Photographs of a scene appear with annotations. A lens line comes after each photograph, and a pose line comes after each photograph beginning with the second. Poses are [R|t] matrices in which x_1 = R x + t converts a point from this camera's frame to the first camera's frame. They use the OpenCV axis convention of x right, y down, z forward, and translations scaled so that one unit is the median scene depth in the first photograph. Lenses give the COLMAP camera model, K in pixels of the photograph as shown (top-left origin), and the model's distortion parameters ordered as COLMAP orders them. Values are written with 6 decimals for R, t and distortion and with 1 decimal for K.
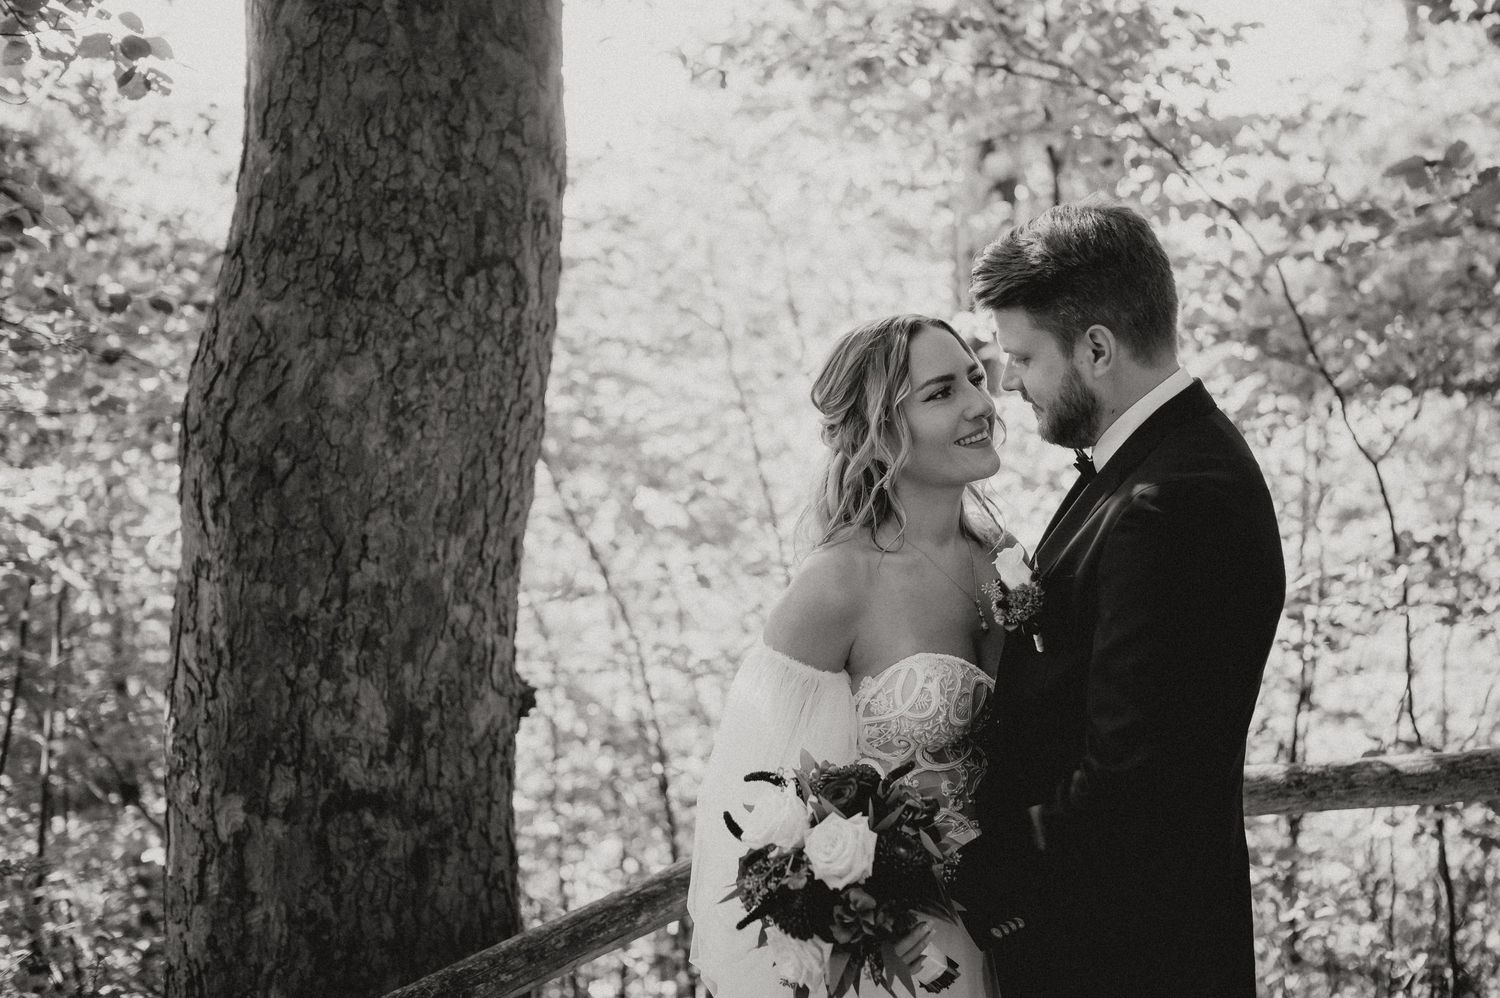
lens RADIAL K [[1486.3, 0, 751.0], [0, 1486.3, 505.5], [0, 0, 1]] dist [0.013880, 0.000000]
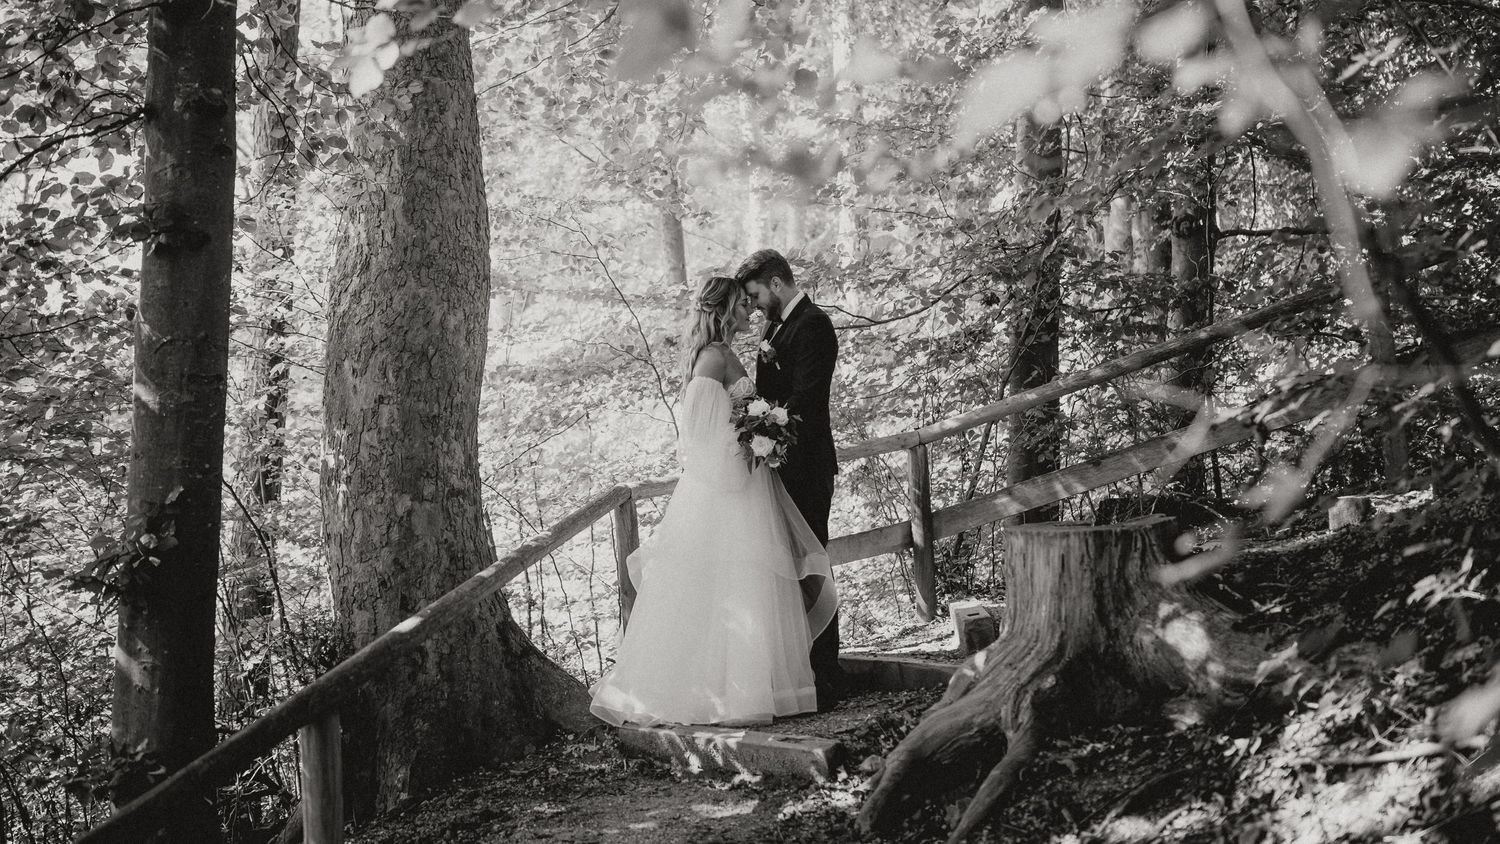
lens RADIAL K [[1565.0, 0, 750.0], [0, 1565.0, 420.2], [0, 0, 1]] dist [-0.008587, 0.000000]
pose [[0.793302, -0.014062, 0.608666, -1.437250], [0.110790, 0.986376, -0.121609, 0.445754], [-0.598663, 0.163907, 0.784052, -1.294203]]
